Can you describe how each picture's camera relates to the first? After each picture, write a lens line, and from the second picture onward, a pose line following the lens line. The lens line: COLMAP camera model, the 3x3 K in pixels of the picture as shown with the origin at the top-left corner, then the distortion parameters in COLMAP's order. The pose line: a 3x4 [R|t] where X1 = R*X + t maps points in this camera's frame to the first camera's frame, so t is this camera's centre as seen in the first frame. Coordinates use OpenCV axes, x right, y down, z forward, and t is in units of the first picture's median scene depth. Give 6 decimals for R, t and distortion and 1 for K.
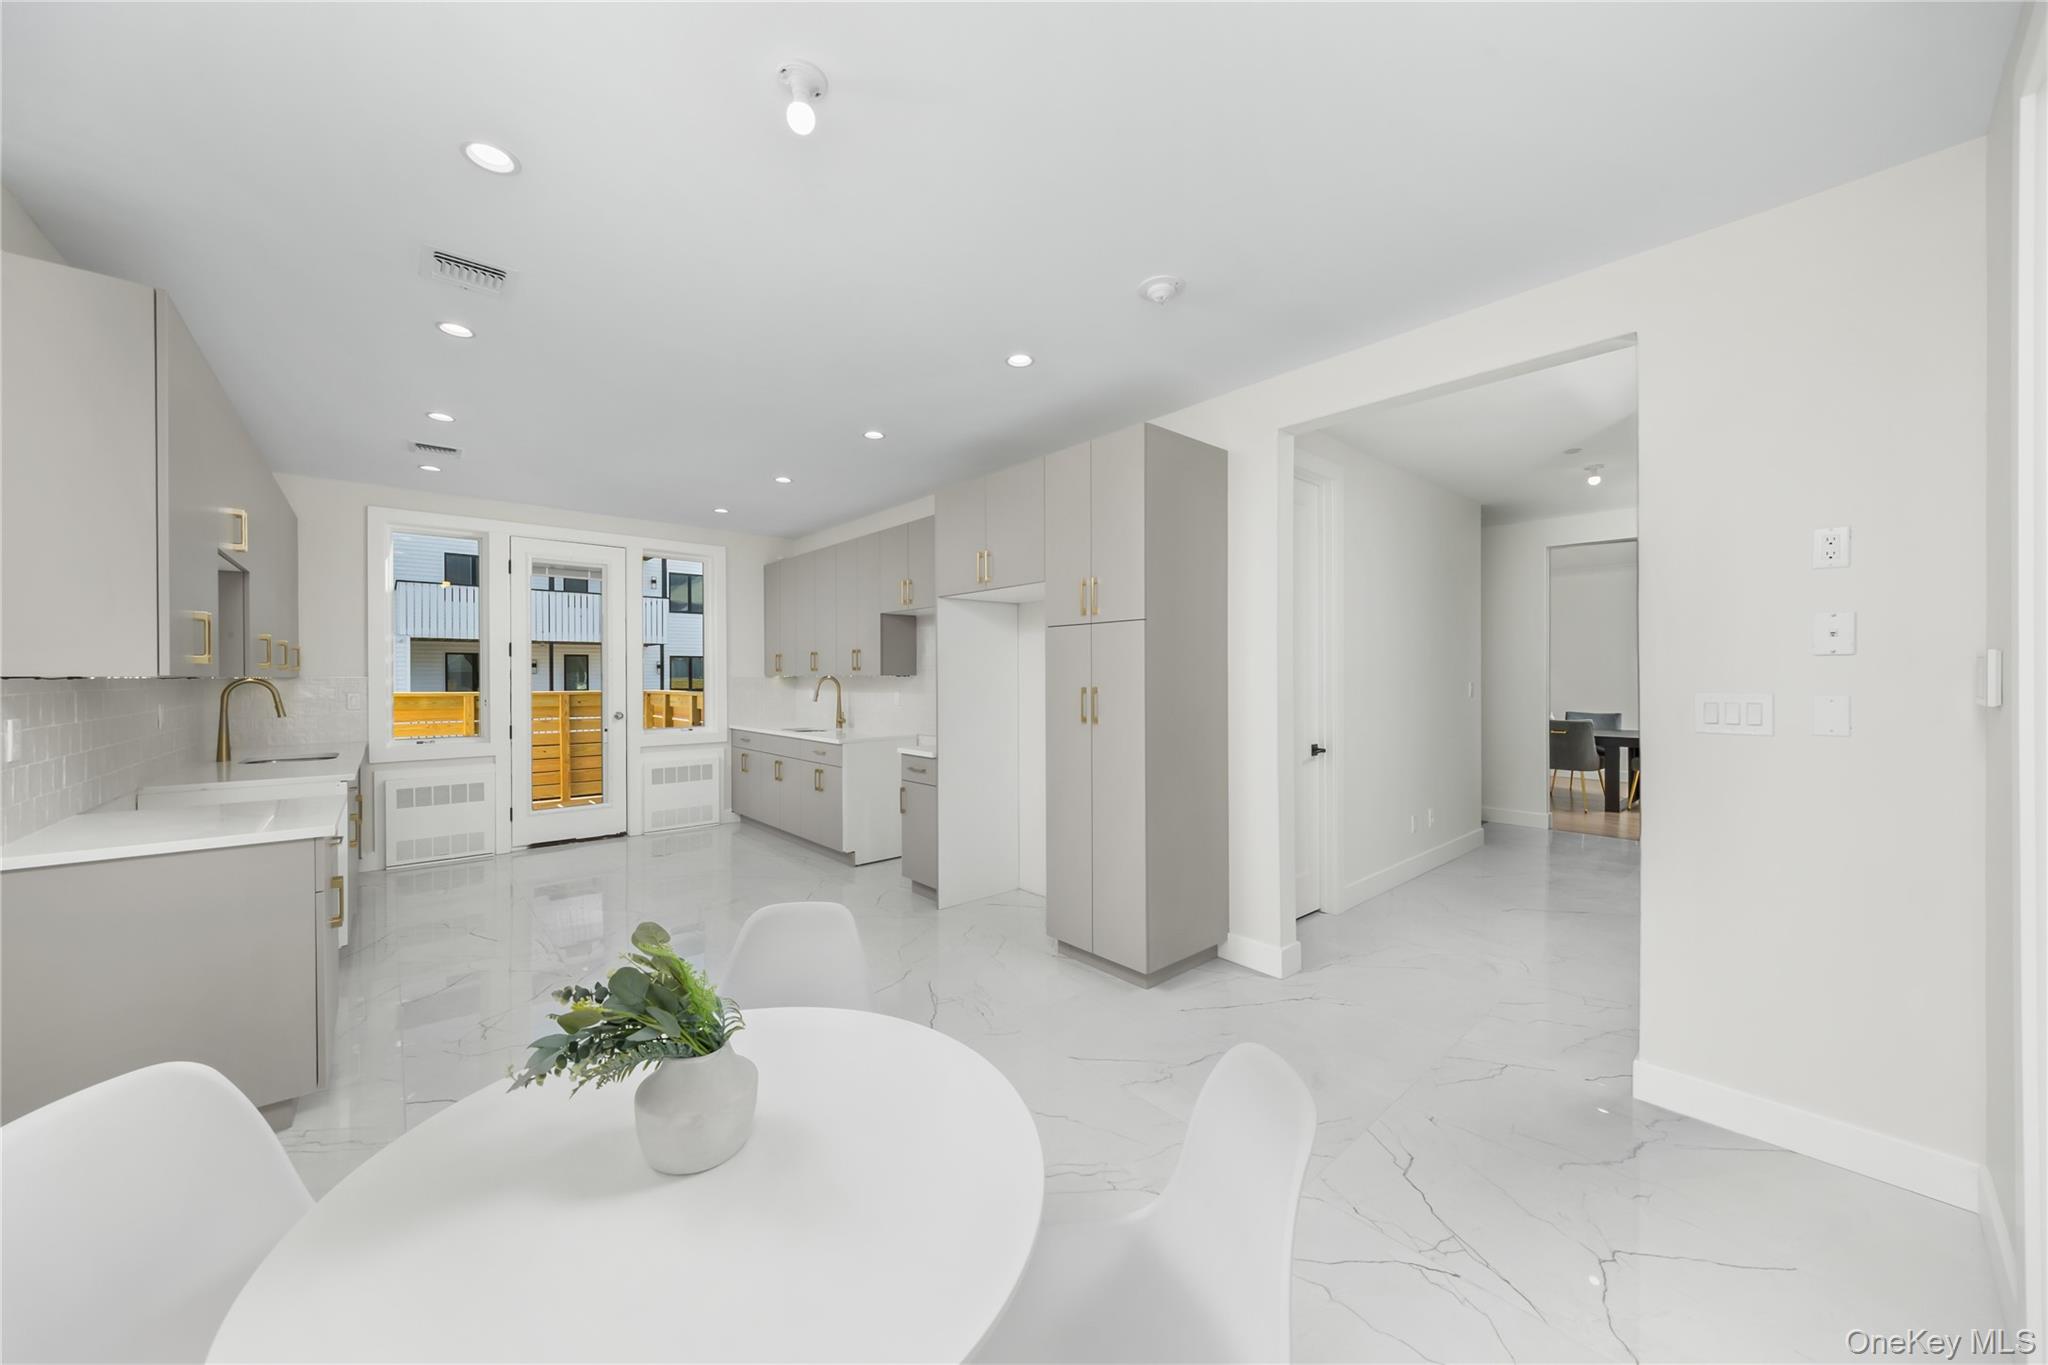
lens RADIAL K [[719.1, 0, 1024.0], [0, 719.1, 682.5], [0, 0, 1]] dist [-0.000075, -0.000001]
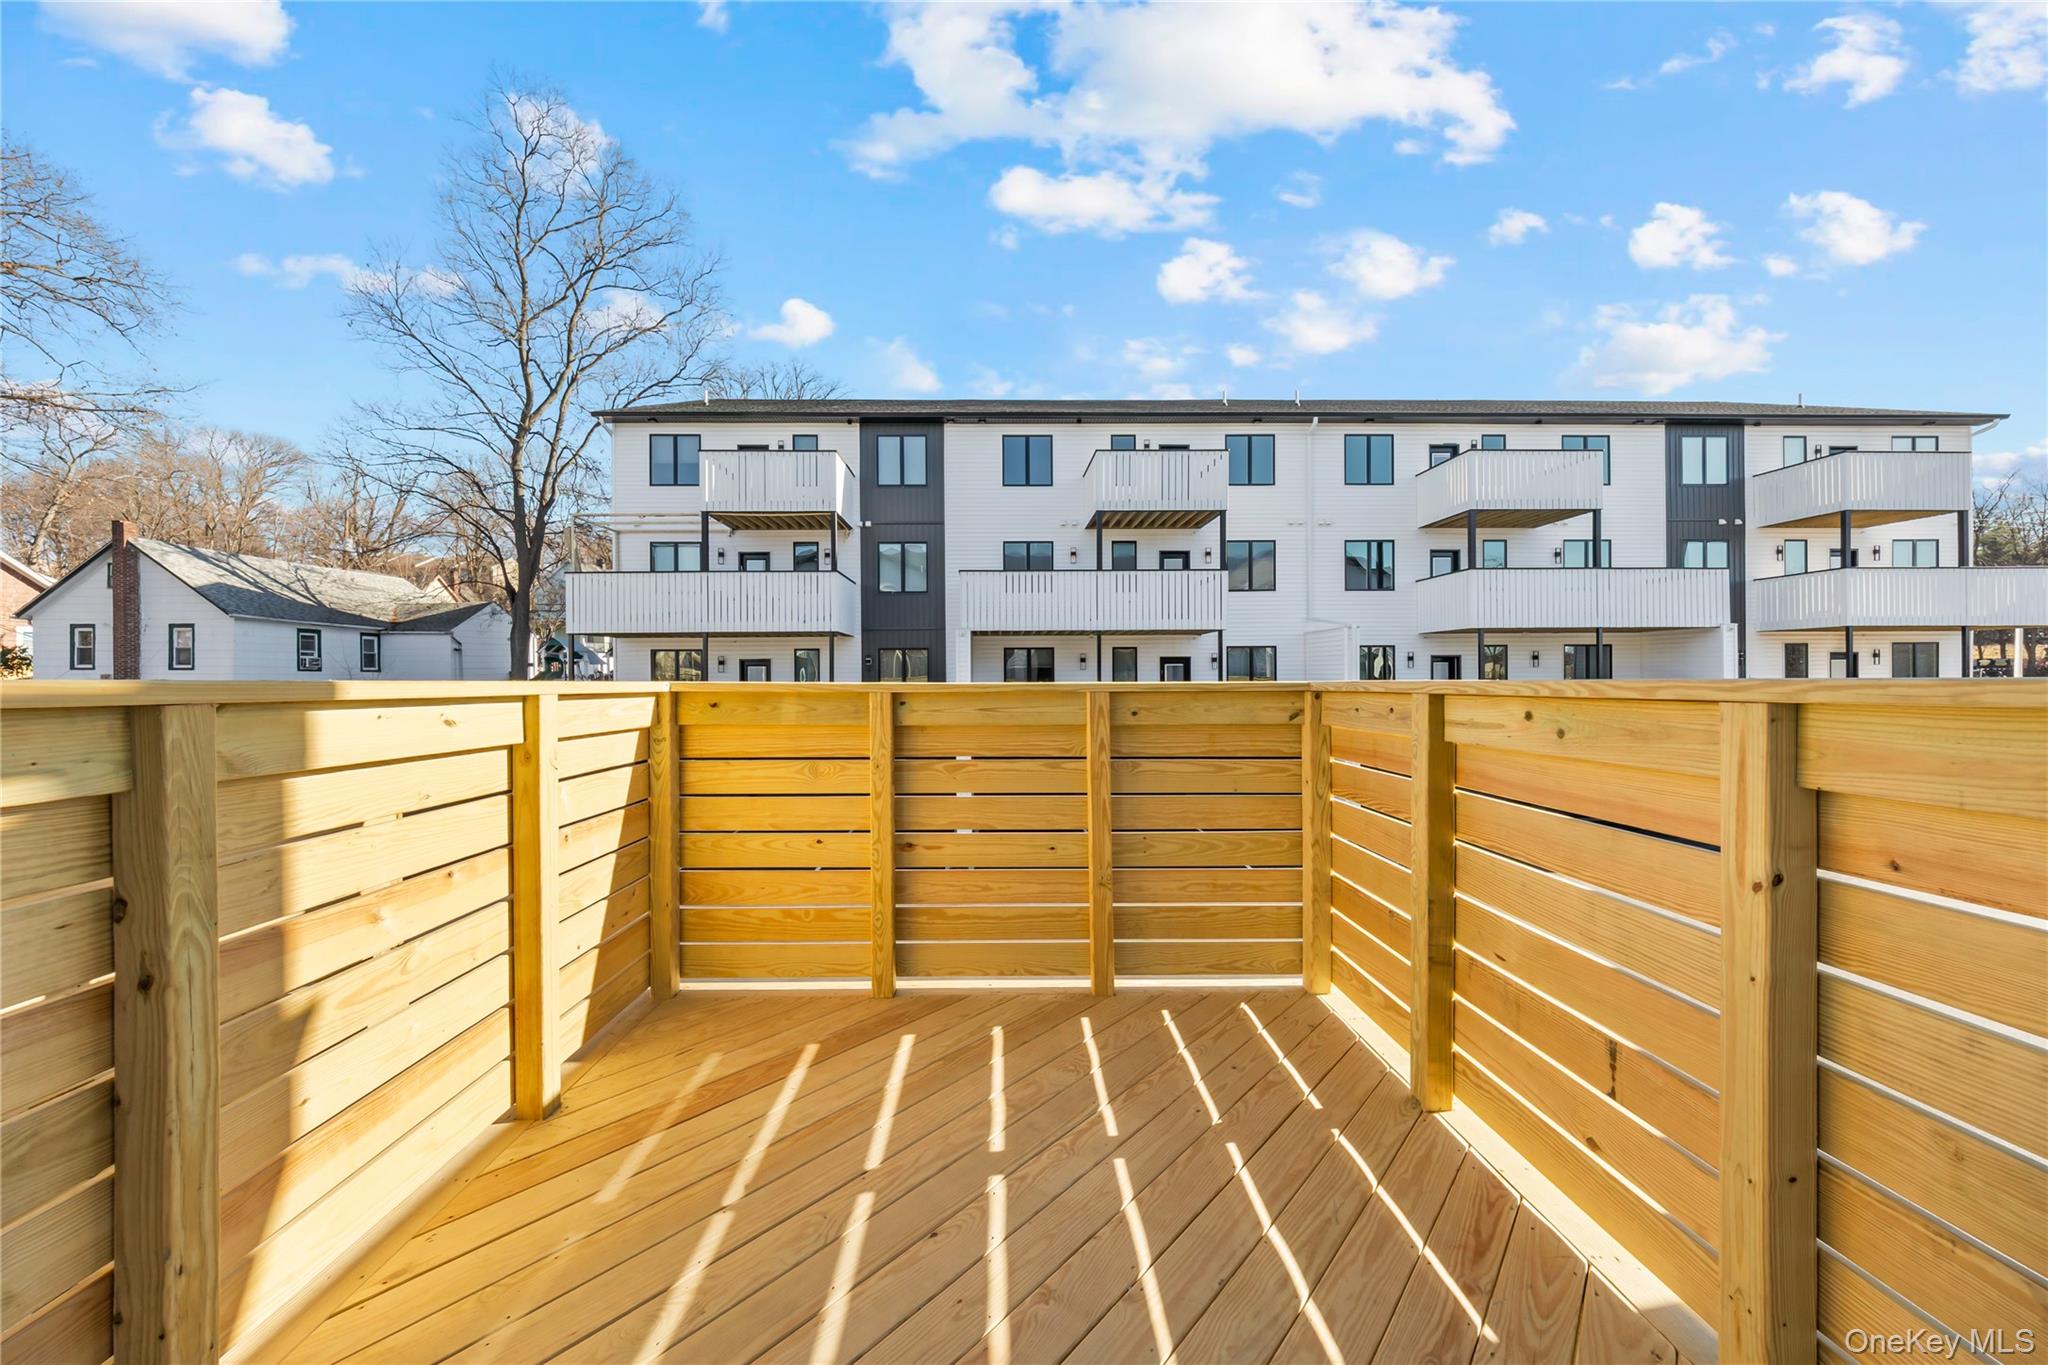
lens RADIAL K [[746.6, 0, 1013.7], [0, 746.6, 685.0], [0, 0, 1]] dist [0.009094, 0.000031]
pose [[0.762662, 0.003034, -0.646790, -0.185197], [-0.002447, 0.999995, 0.001805, 0.005687], [0.646793, 0.000206, 0.762666, 0.296089]]
